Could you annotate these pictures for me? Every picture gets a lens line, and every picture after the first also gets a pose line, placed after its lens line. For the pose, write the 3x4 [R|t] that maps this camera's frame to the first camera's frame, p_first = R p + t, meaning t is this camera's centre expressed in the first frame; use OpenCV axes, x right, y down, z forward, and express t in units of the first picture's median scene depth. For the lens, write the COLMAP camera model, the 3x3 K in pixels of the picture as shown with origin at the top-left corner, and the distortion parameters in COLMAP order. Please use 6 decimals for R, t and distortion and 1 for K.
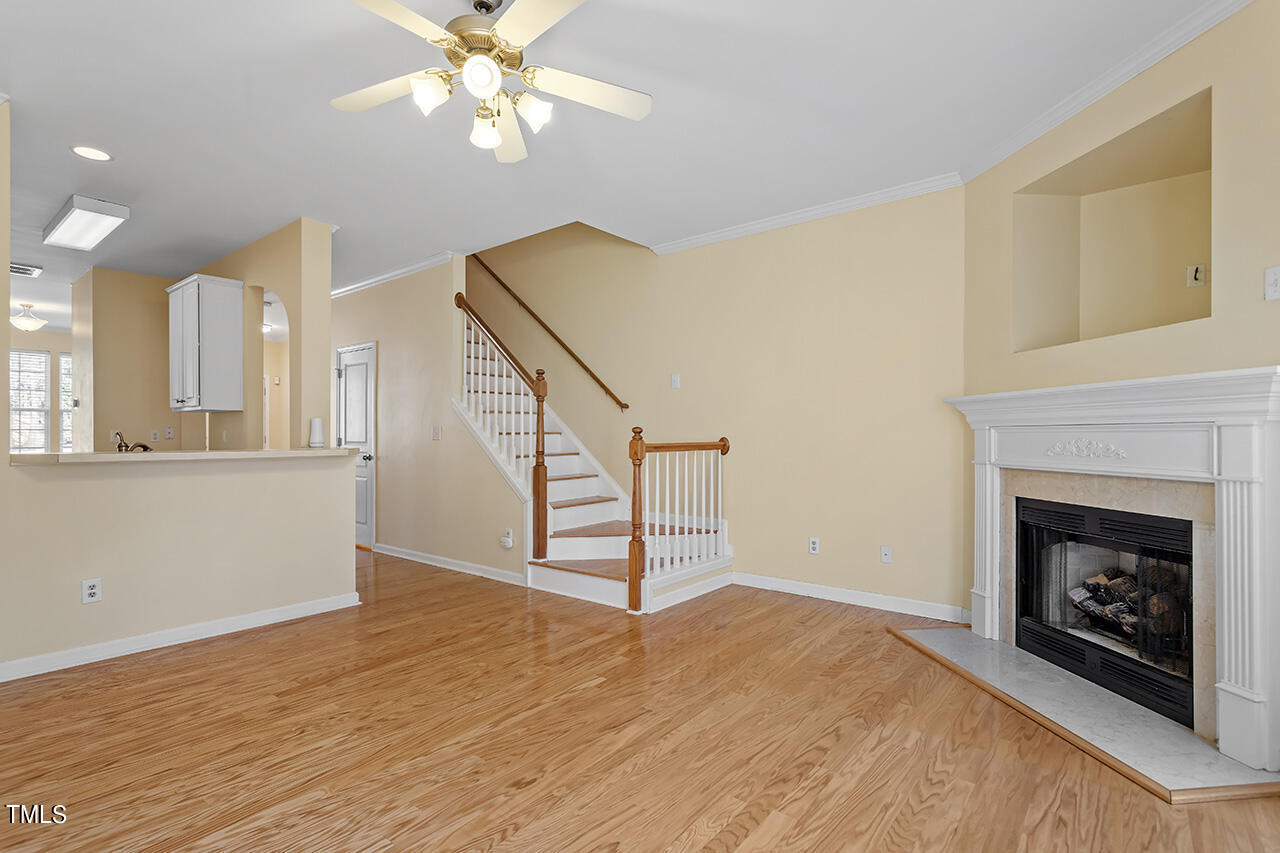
lens RADIAL K [[620.6, 0, 640.0], [0, 620.6, 426.5], [0, 0, 1]] dist [0.003672, 0.000392]
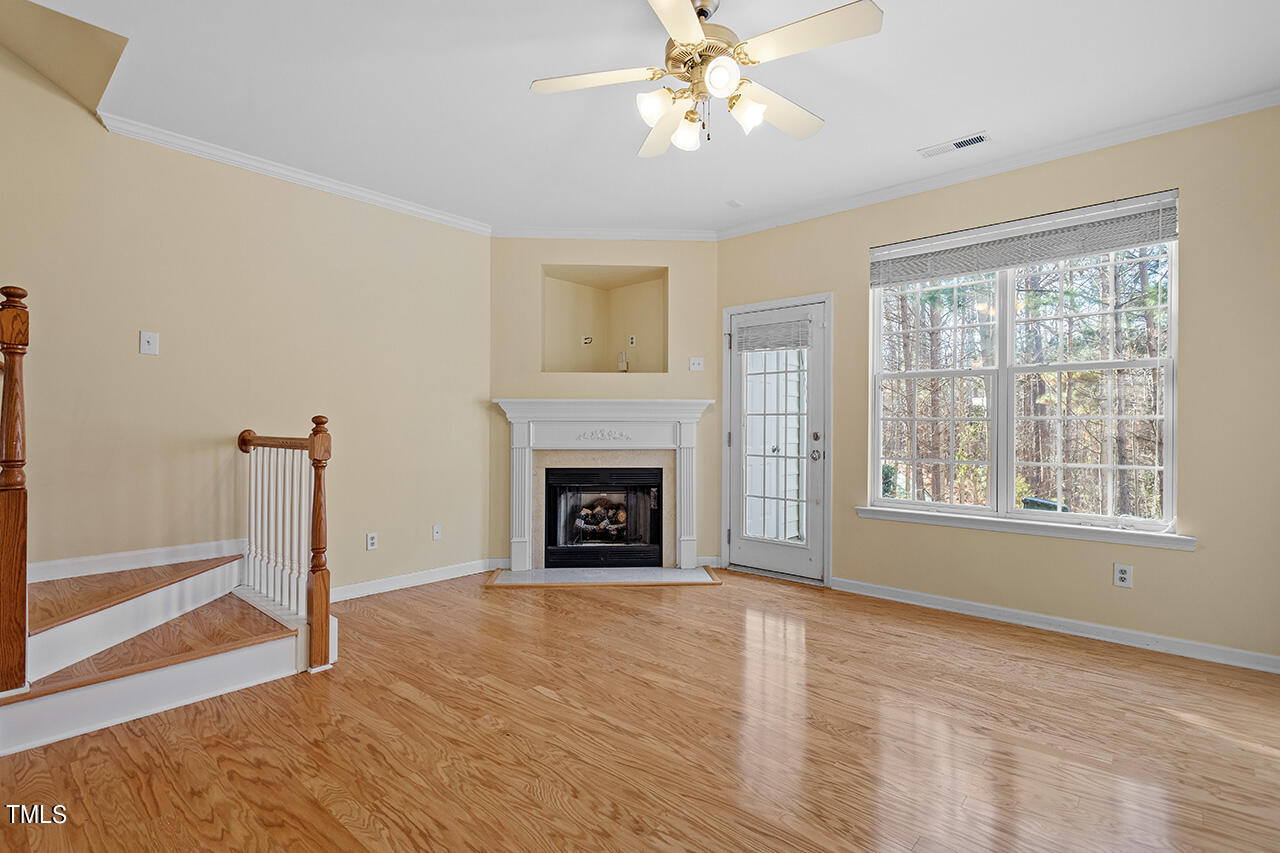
lens RADIAL K [[608.8, 0, 640.0], [0, 608.8, 426.5], [0, 0, 1]] dist [0.000351, 0.000176]
pose [[0.040156, 0.002586, 0.999190, -0.916989], [-0.016005, 0.999870, -0.001945, 0.011400], [-0.999065, -0.015914, 0.040192, 0.768278]]
